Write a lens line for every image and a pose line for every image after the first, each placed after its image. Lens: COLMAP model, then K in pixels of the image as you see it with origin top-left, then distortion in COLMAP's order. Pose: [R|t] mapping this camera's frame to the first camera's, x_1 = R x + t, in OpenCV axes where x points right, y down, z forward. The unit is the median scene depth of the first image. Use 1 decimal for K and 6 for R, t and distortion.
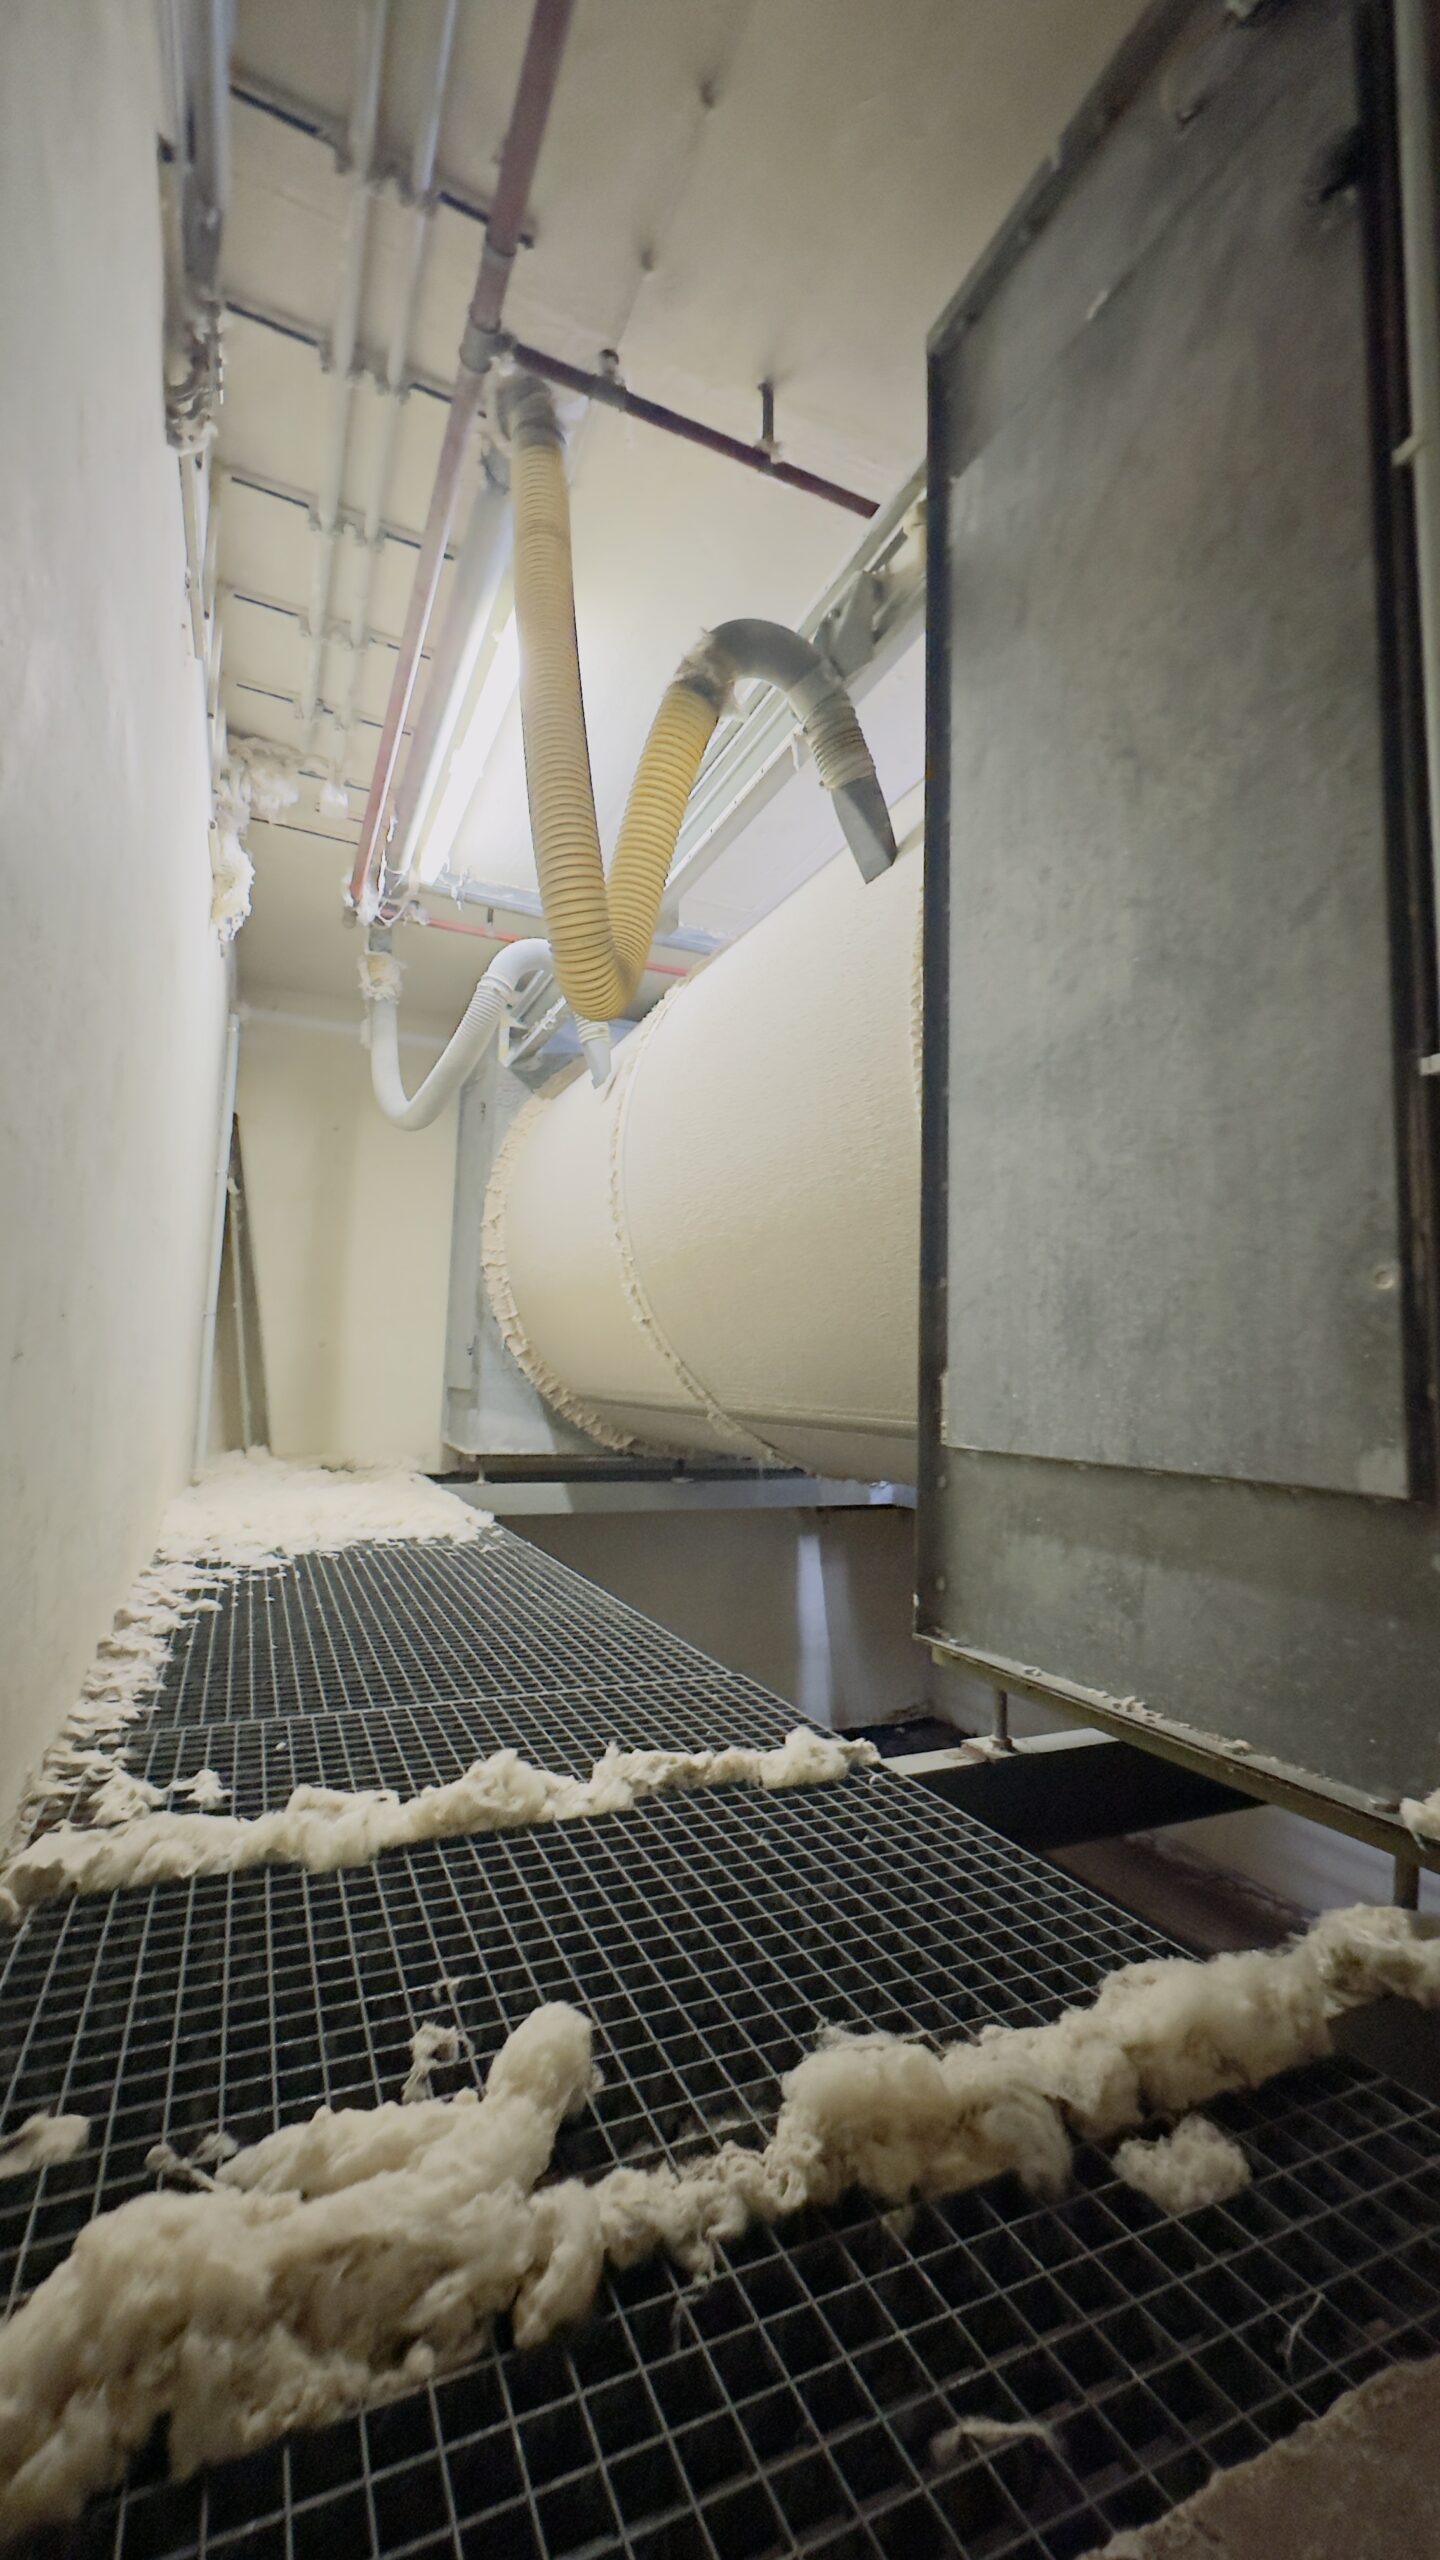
lens RADIAL K [[1018.3, 0, 710.0], [0, 1018.3, 1282.9], [0, 0, 1]] dist [0.001505, 0.000290]
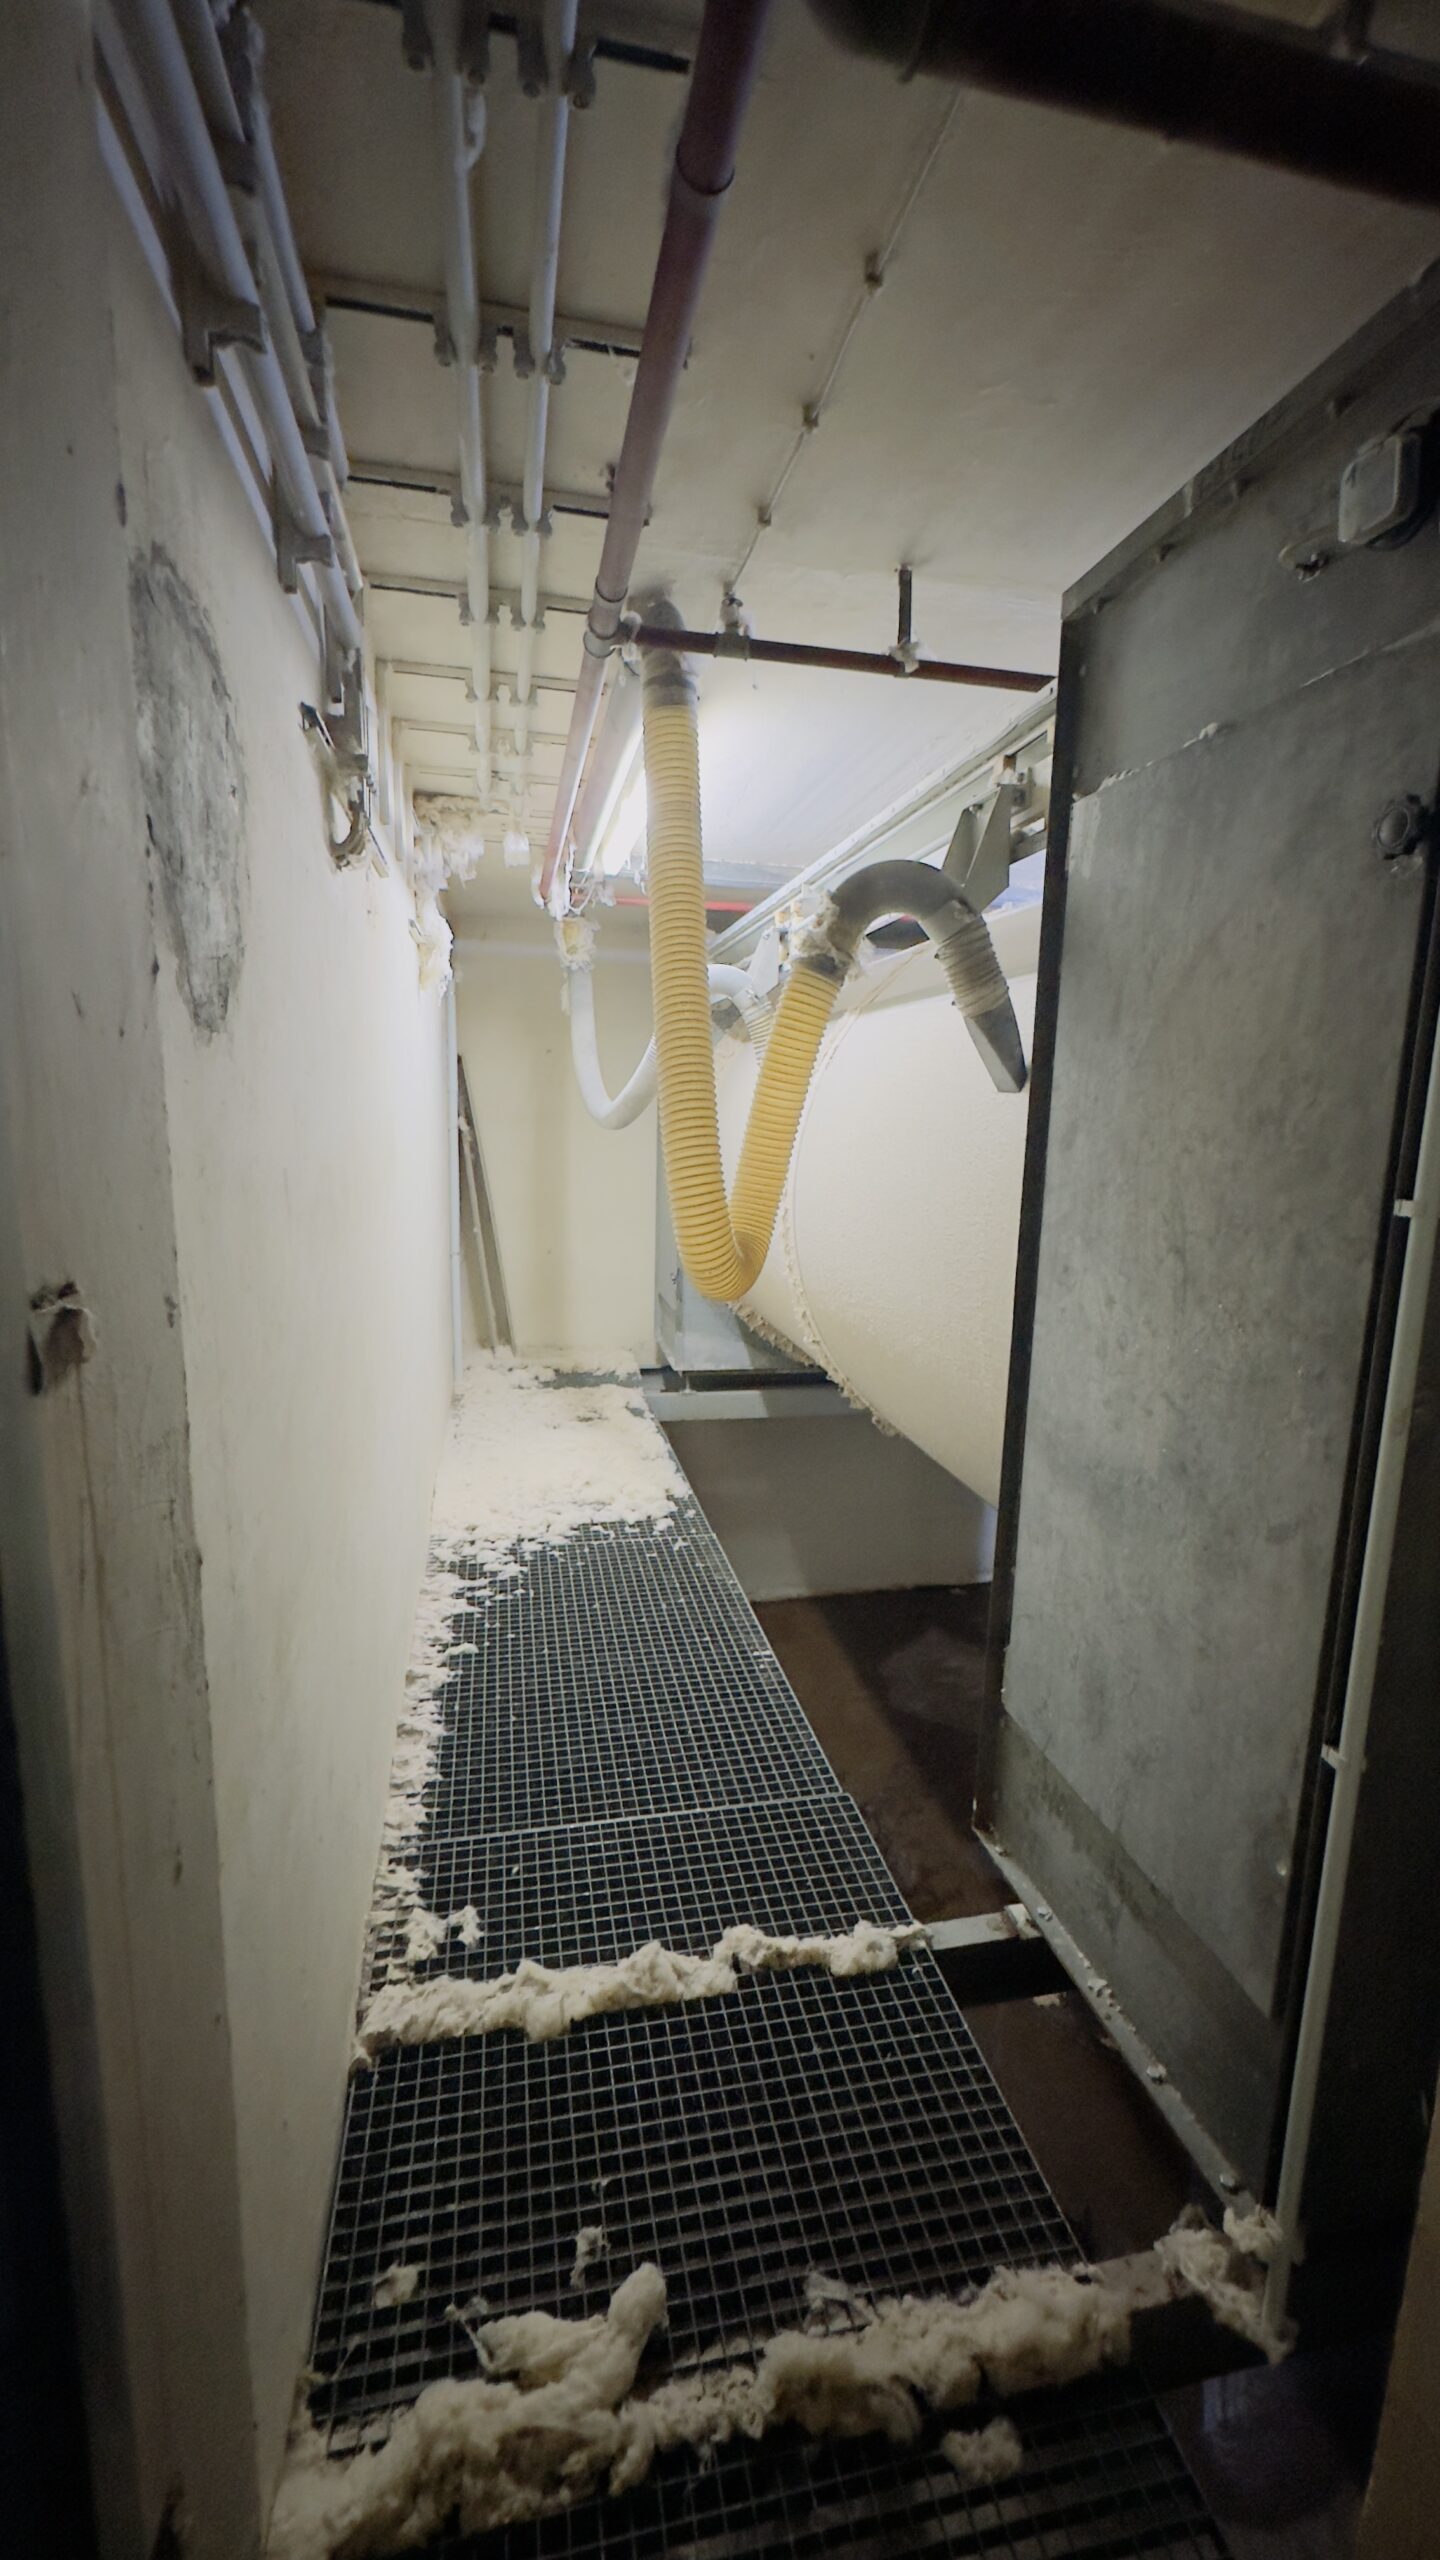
lens RADIAL K [[1018.3, 0, 710.0], [0, 1018.3, 1282.9], [0, 0, 1]] dist [0.001505, 0.000290]
pose [[0.975239, 0.029362, -0.219198, 0.177269], [0.028695, 0.965969, 0.257062, -0.840075], [0.219286, -0.256986, 0.941208, -0.134738]]
